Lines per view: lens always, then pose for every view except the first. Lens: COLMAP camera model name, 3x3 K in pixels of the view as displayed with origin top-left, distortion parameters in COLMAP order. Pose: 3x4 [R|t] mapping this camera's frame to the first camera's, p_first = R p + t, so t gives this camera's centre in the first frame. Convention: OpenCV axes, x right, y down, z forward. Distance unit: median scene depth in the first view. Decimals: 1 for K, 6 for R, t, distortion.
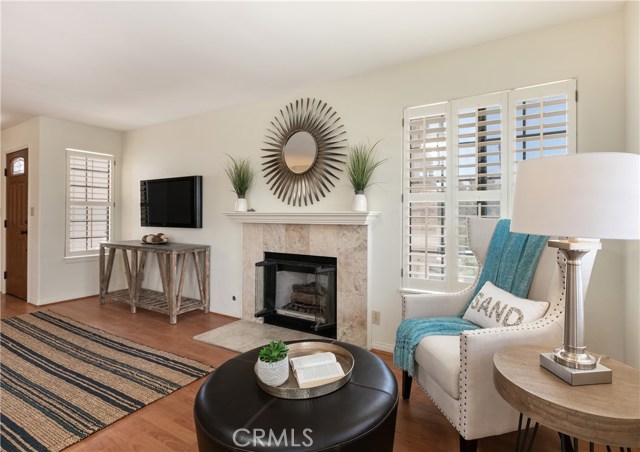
lens RADIAL K [[316.9, 0, 341.8], [0, 316.9, 212.8], [0, 0, 1]] dist [-0.000256, -0.000289]
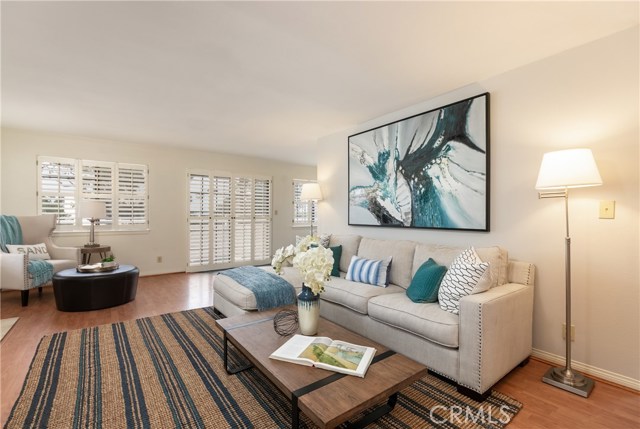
lens RADIAL K [[292.0, 0, 320.0], [0, 292.0, 214.5], [0, 0, 1]] dist [0.001950, -0.000171]
pose [[-0.915852, -0.005066, 0.401485, -1.323309], [-0.011545, 0.999839, -0.013721, 0.011668], [-0.401351, -0.017202, -0.915763, 1.162133]]
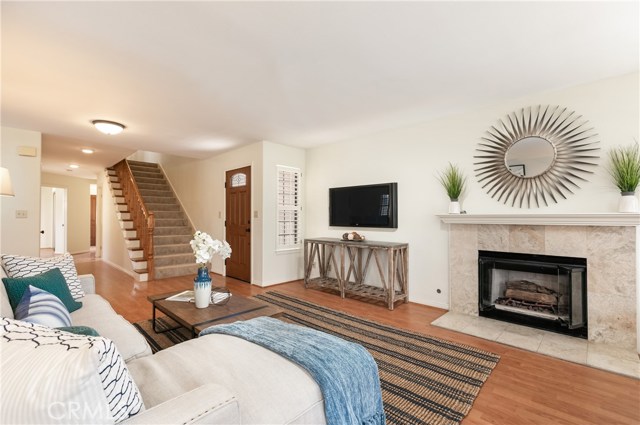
lens RADIAL K [[282.3, 0, 320.0], [0, 282.3, 212.5], [0, 0, 1]] dist [0.000858, 0.000184]
pose [[0.968931, -0.005184, -0.247279, -0.541984], [0.002735, 0.999944, -0.010245, 0.001520], [0.247318, 0.009250, 0.968890, -0.079216]]
